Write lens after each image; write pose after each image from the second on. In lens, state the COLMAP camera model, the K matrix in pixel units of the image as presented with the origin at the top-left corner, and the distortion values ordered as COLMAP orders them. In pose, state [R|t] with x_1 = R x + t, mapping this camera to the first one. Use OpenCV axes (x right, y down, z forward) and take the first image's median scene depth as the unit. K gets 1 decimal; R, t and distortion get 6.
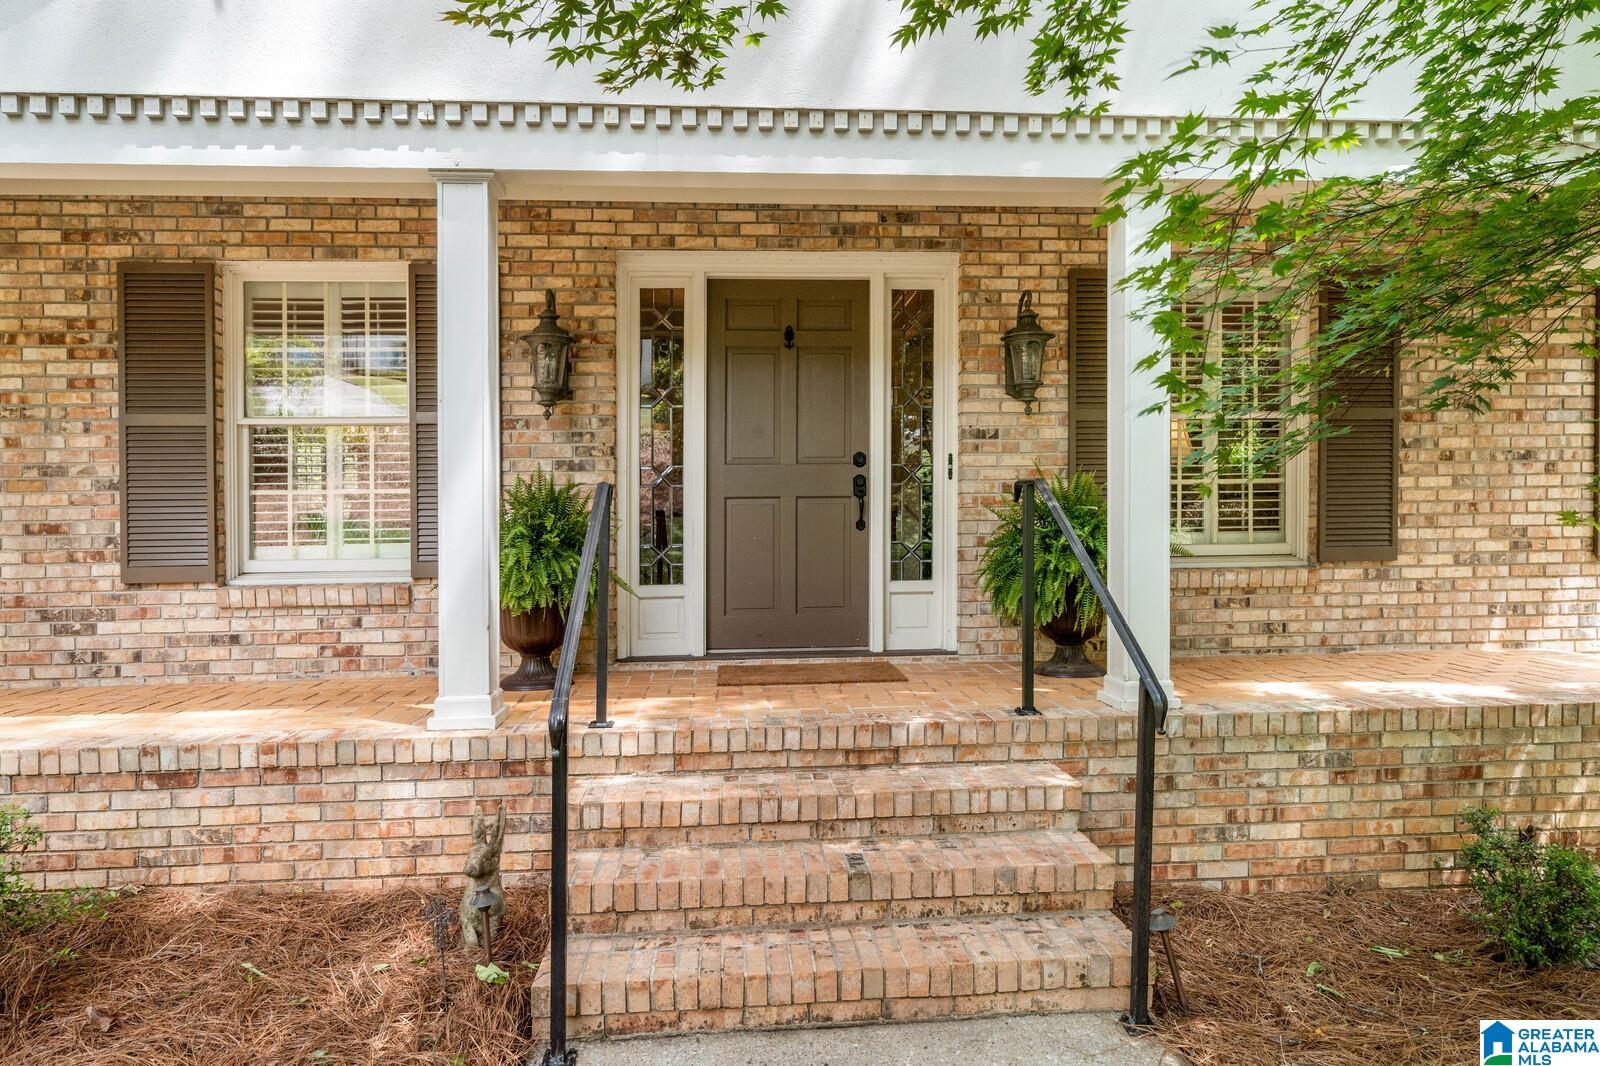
lens RADIAL K [[1030.0, 0, 800.0], [0, 1030.0, 533.0], [0, 0, 1]] dist [0.000428, 0.000442]
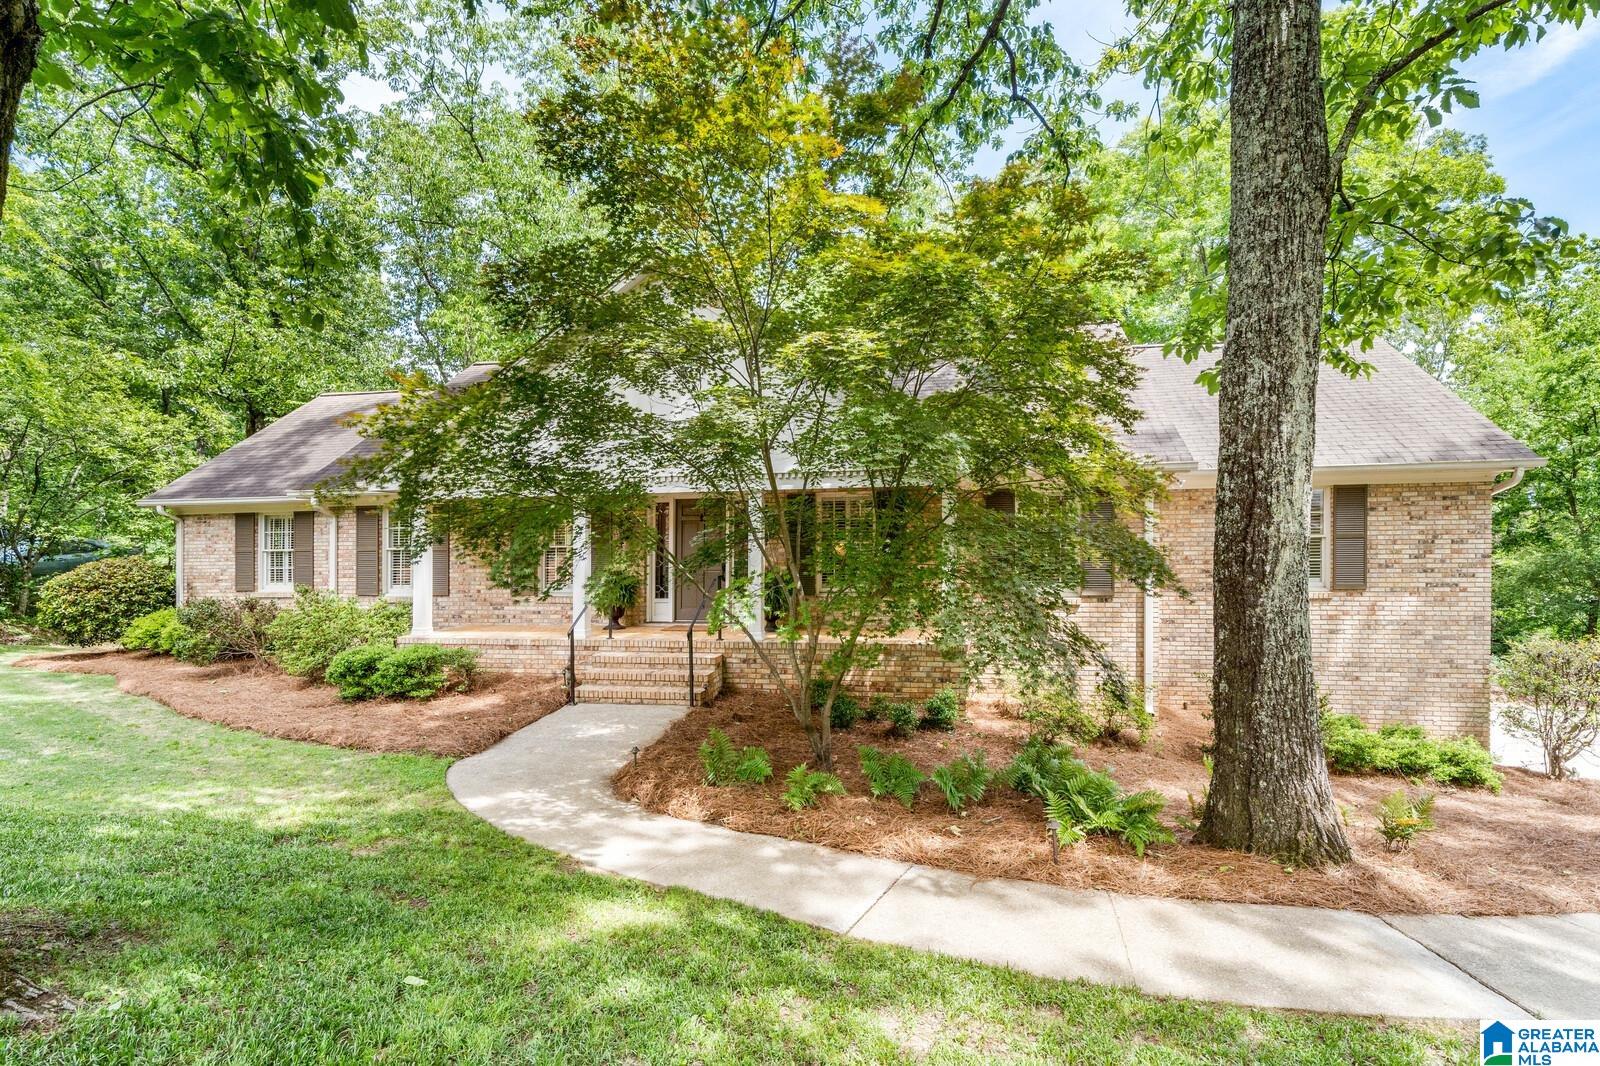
lens RADIAL K [[739.9, 0, 800.0], [0, 739.9, 533.0], [0, 0, 1]] dist [0.015285, 0.000081]
pose [[0.960085, -0.001747, -0.279704, 1.033327], [0.000460, 0.999989, -0.004666, -0.158812], [0.279709, 0.004351, 0.960075, -1.199358]]
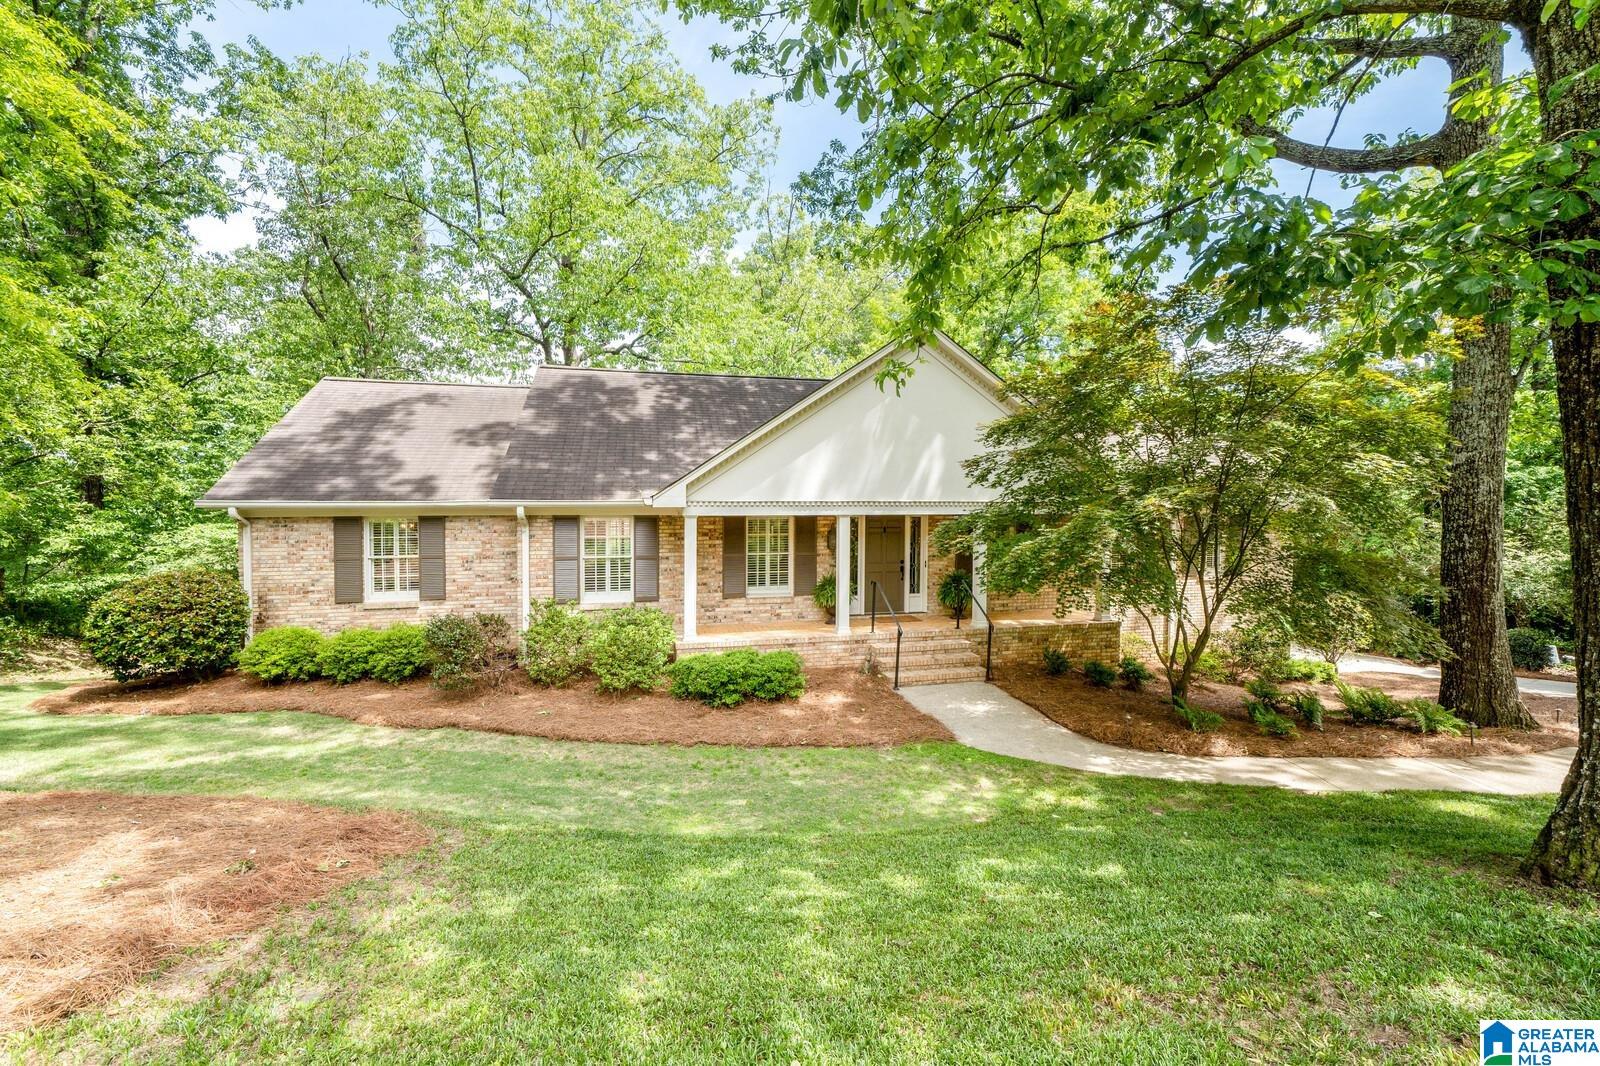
lens RADIAL K [[630.2, 0, 800.0], [0, 630.2, 533.0], [0, 0, 1]] dist [0.001429, 0.000088]
pose [[0.988955, 0.006163, 0.148090, -0.776984], [-0.010649, 0.999508, 0.029517, -0.285531], [-0.147835, -0.030768, 0.988533, -1.452820]]
